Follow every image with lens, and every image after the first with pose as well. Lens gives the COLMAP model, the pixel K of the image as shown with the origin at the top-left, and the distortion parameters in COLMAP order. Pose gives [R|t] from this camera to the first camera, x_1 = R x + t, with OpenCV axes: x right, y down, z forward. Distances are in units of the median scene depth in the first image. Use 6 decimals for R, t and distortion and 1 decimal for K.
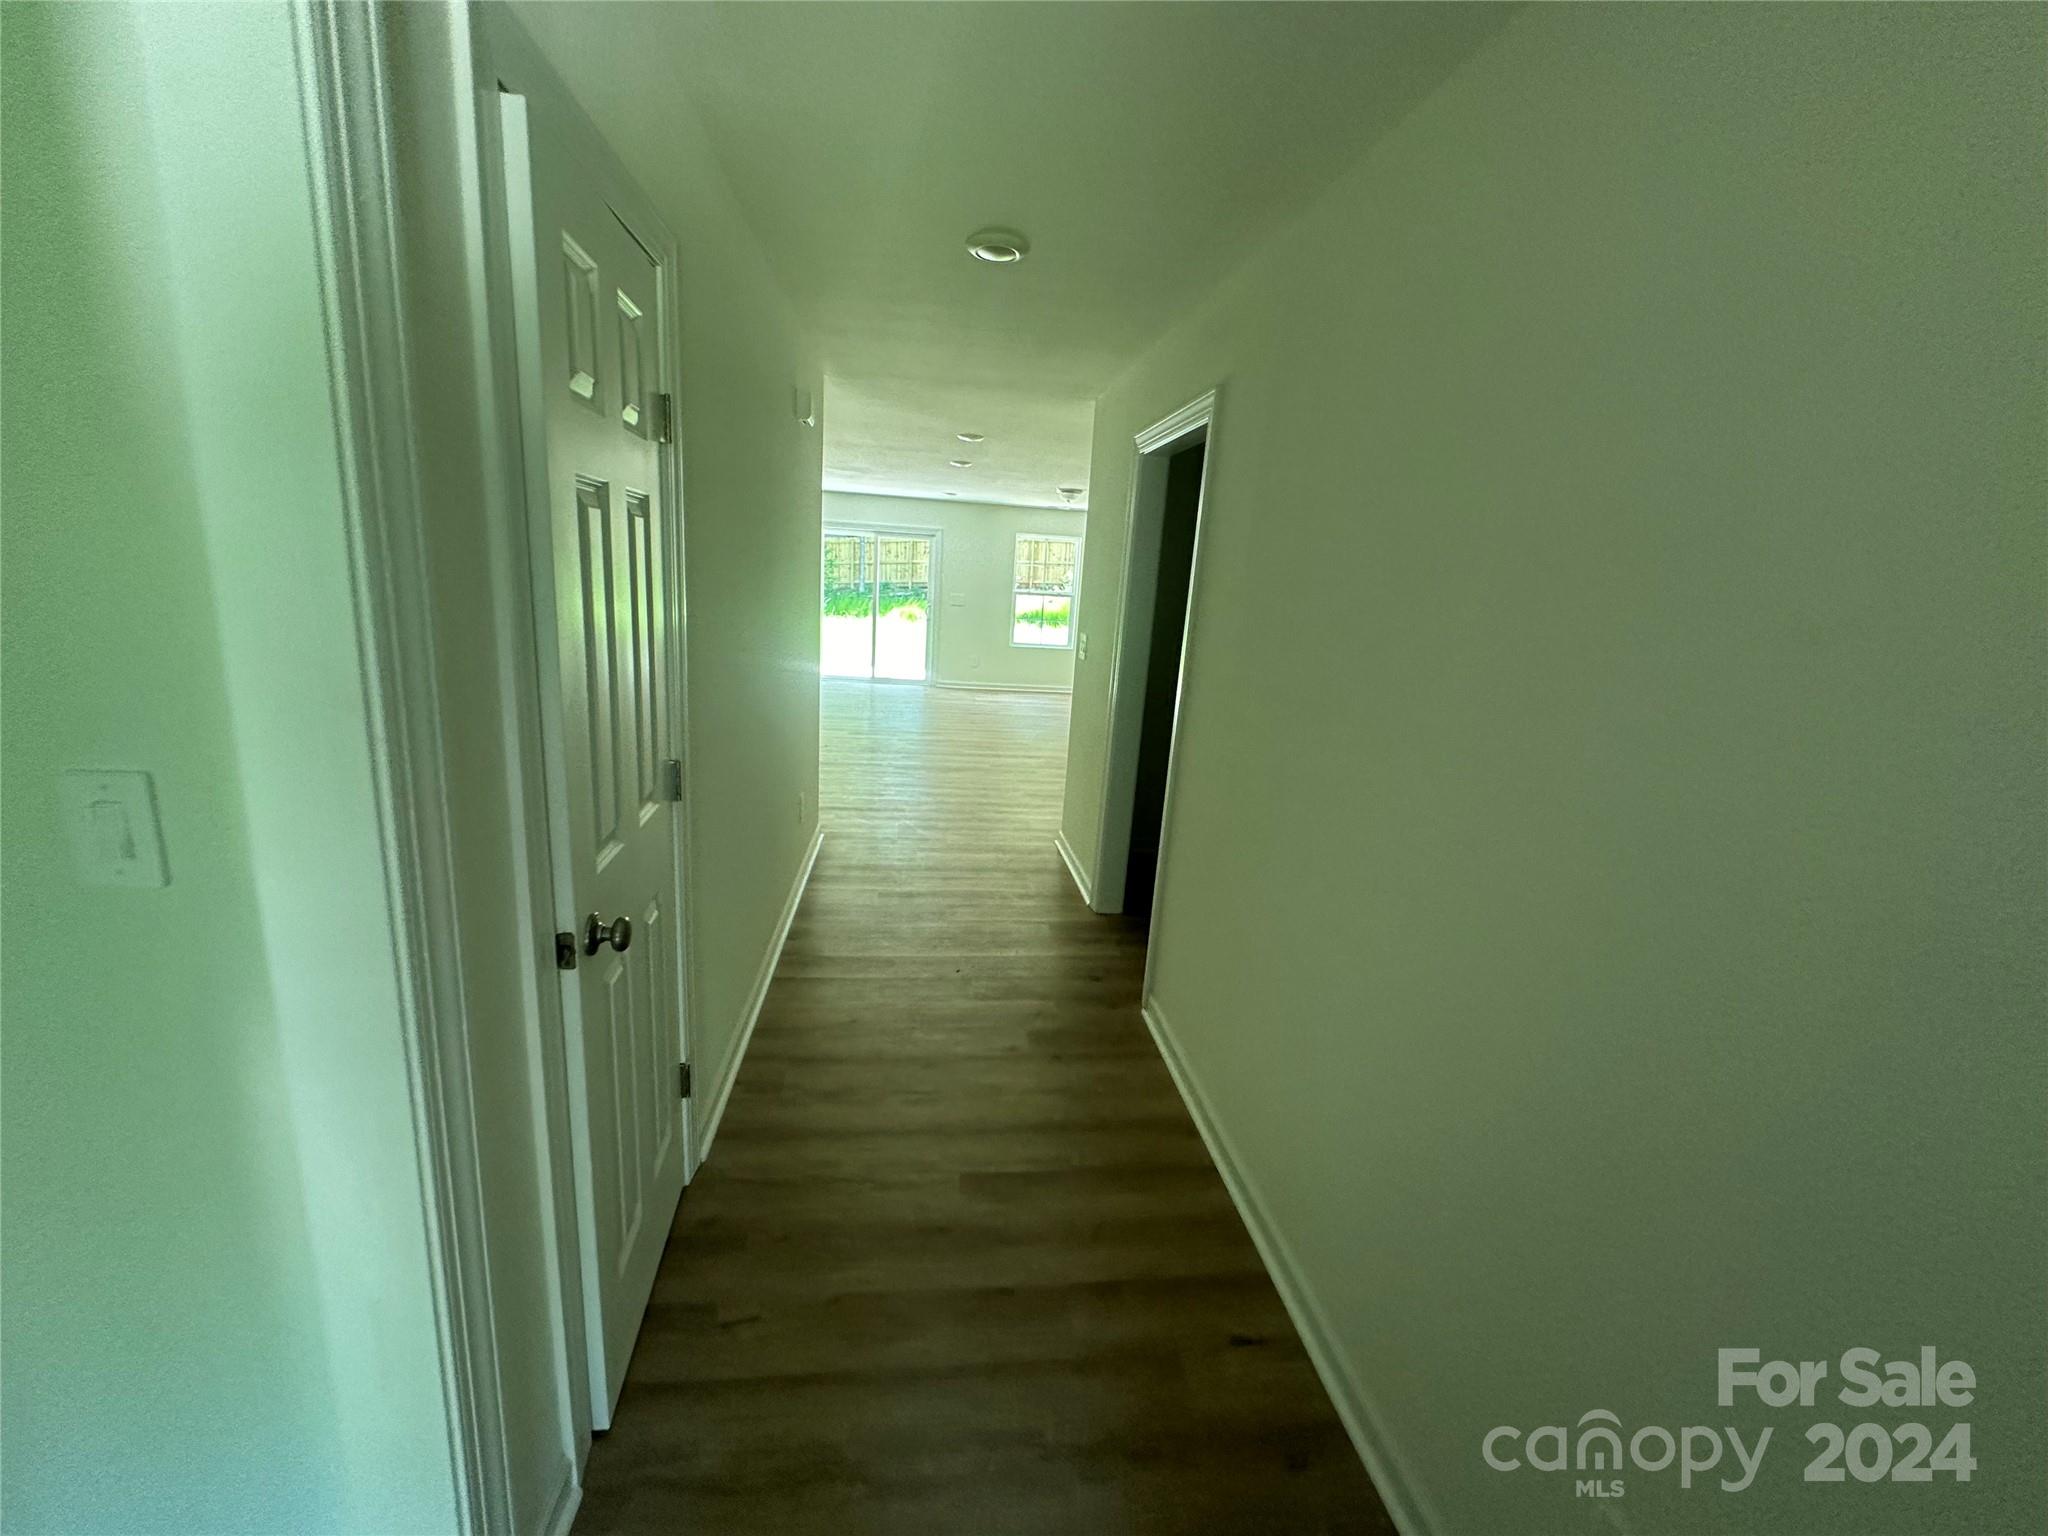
lens RADIAL K [[818.5, 0, 1022.8], [0, 818.5, 769.0], [0, 0, 1]] dist [-0.004104, 0.000815]
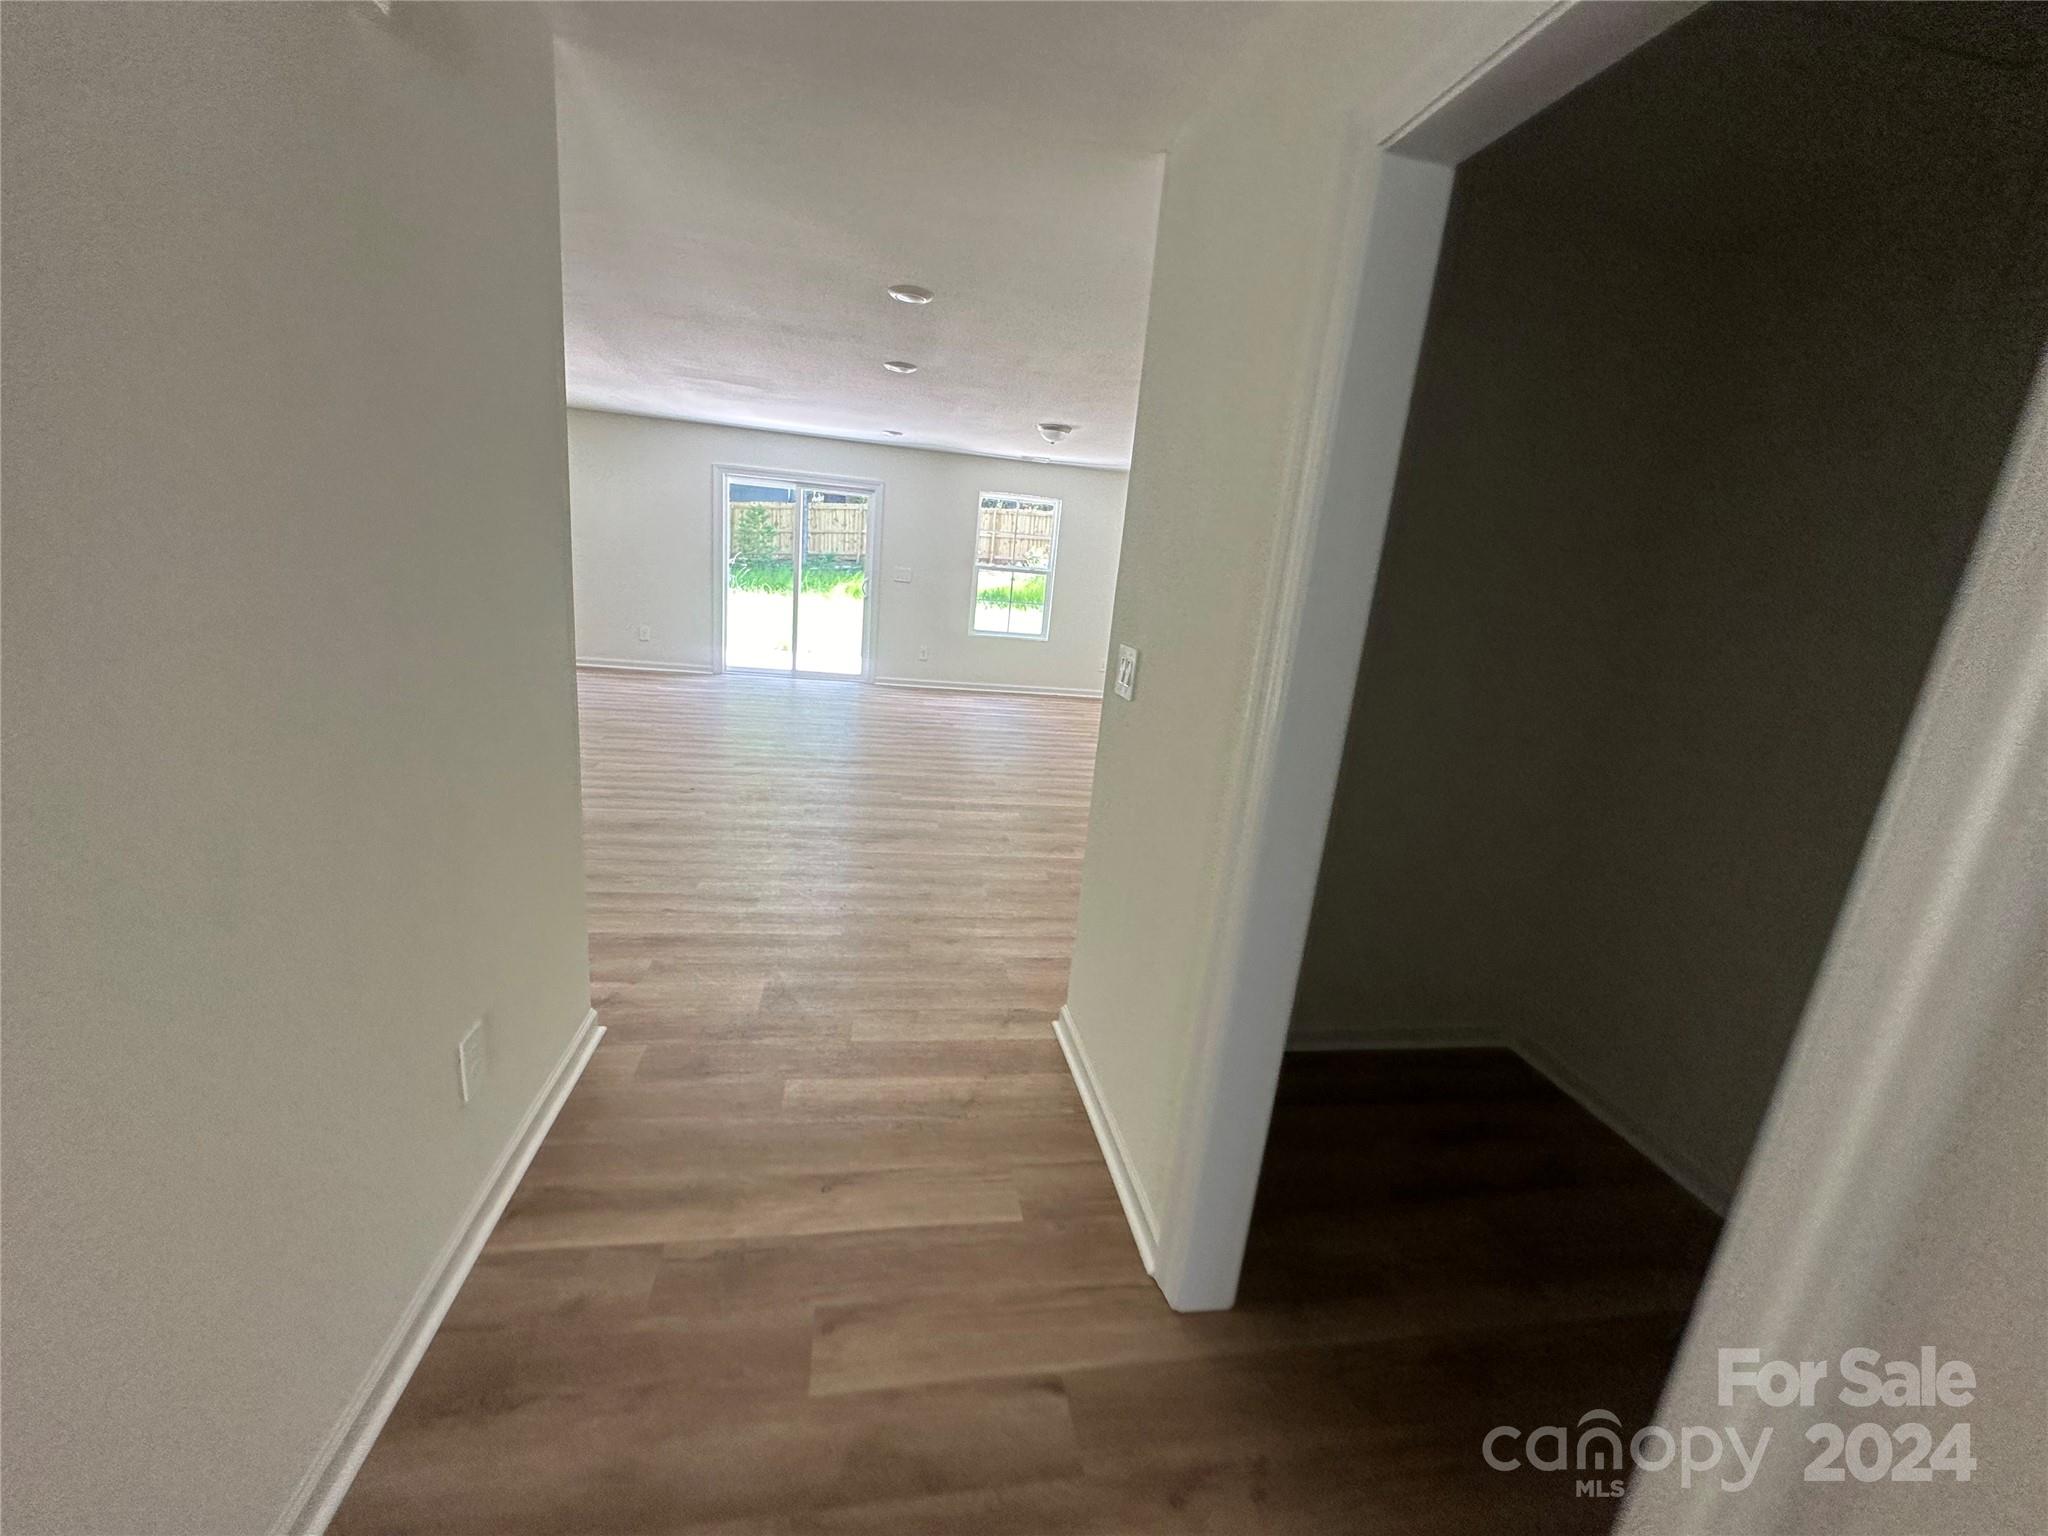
lens RADIAL K [[818.5, 0, 1022.8], [0, 818.5, 769.0], [0, 0, 1]] dist [-0.004104, 0.000815]
pose [[0.998479, 0.011396, 0.053936, -0.005671], [-0.012792, 0.999590, 0.025612, -0.041435], [-0.053622, -0.026263, 0.998216, 0.206003]]
